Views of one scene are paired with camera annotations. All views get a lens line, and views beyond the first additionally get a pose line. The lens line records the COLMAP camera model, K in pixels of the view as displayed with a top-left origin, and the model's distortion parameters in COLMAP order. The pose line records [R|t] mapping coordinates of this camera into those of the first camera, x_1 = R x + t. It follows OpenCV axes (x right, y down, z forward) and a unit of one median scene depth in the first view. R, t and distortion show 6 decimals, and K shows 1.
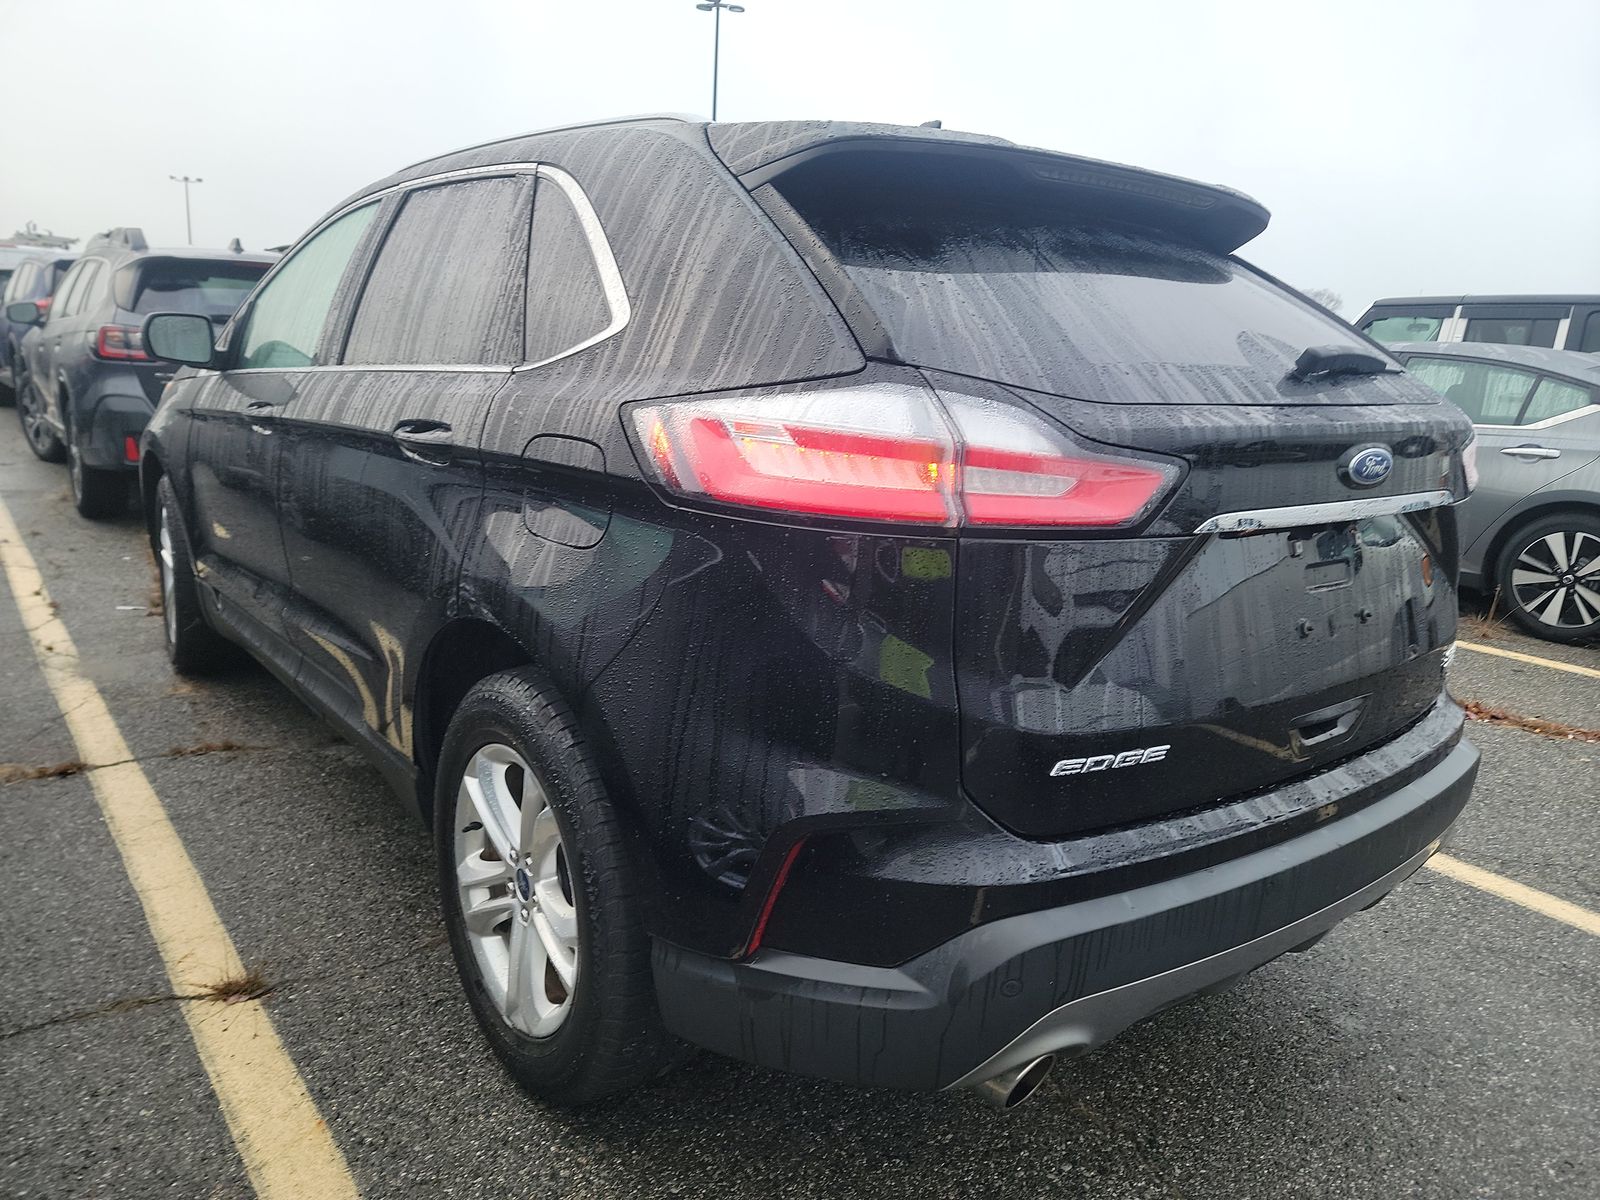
lens RADIAL K [[1113.8, 0, 803.2], [0, 1113.8, 610.8], [0, 0, 1]] dist [0.017429, -0.000793]
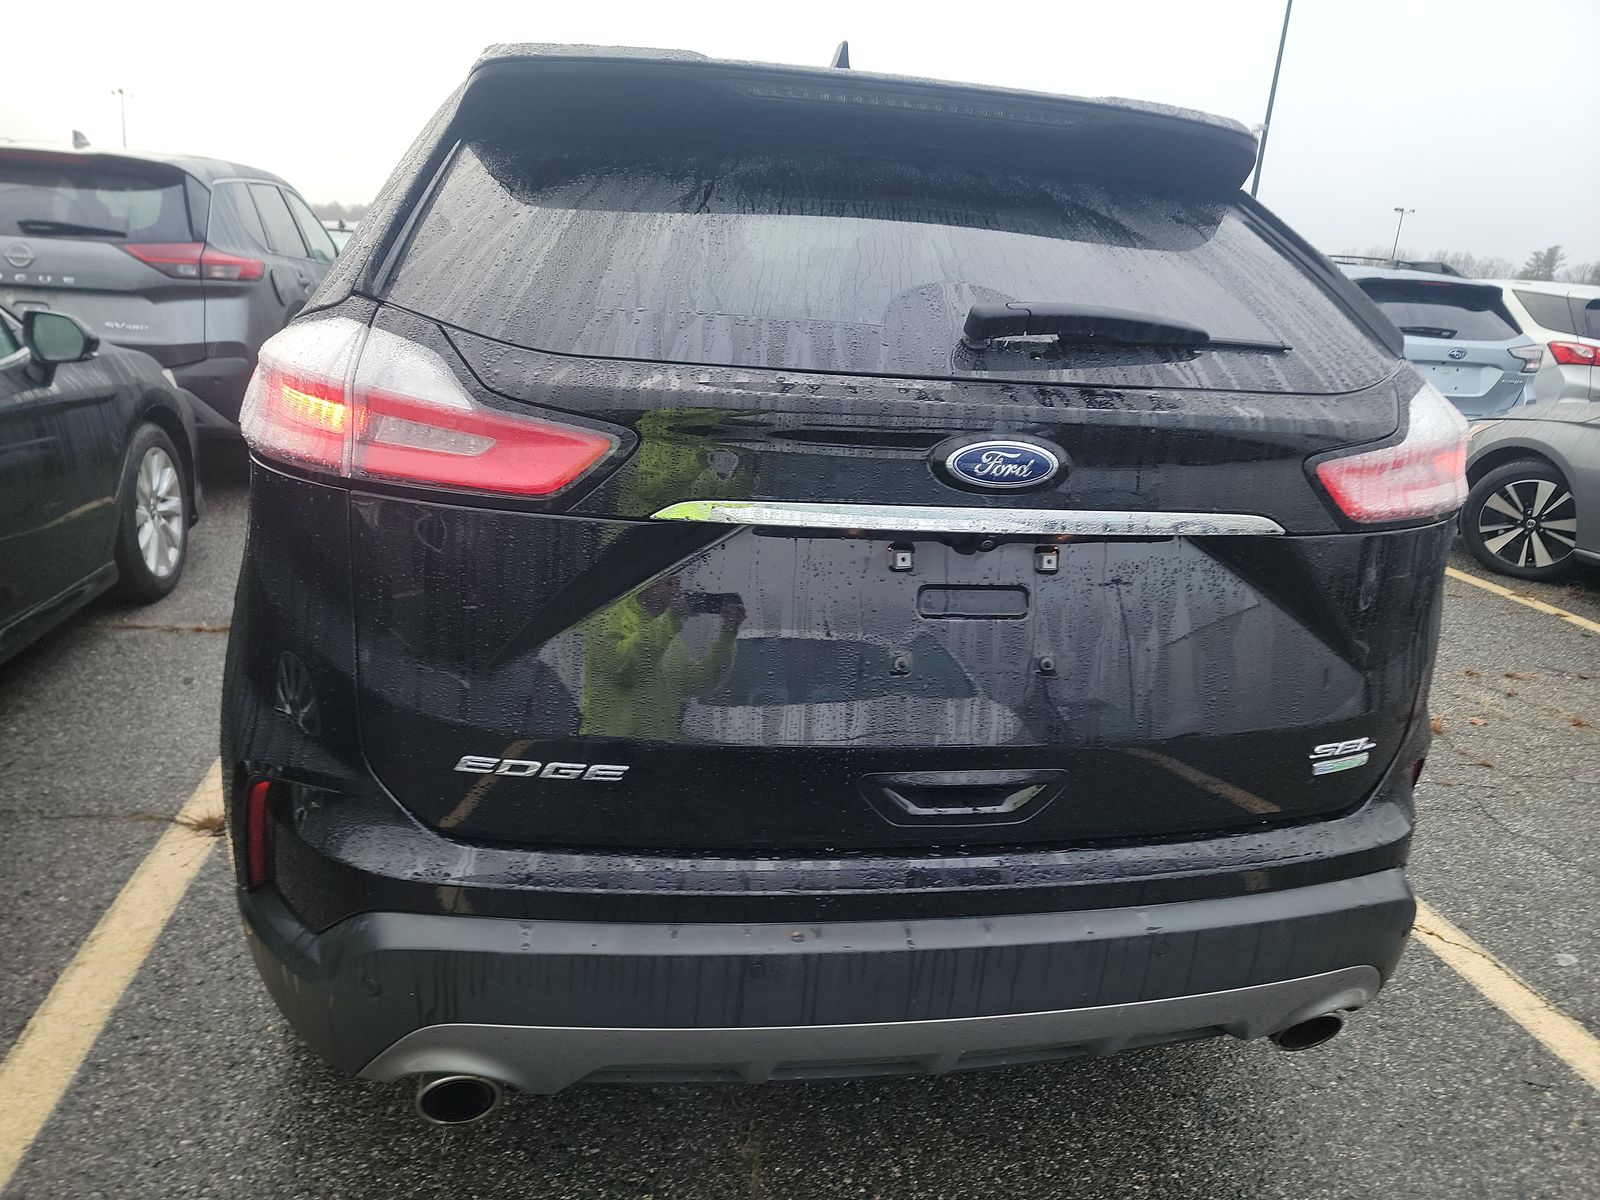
lens RADIAL K [[1113.8, 0, 802.8], [0, 1113.8, 591.4], [0, 0, 1]] dist [0.017429, -0.000793]
pose [[0.900206, 0.140711, -0.412103, 0.780054], [-0.134553, 0.989925, 0.044085, -0.065710], [0.414155, 0.015764, 0.910070, 0.288968]]
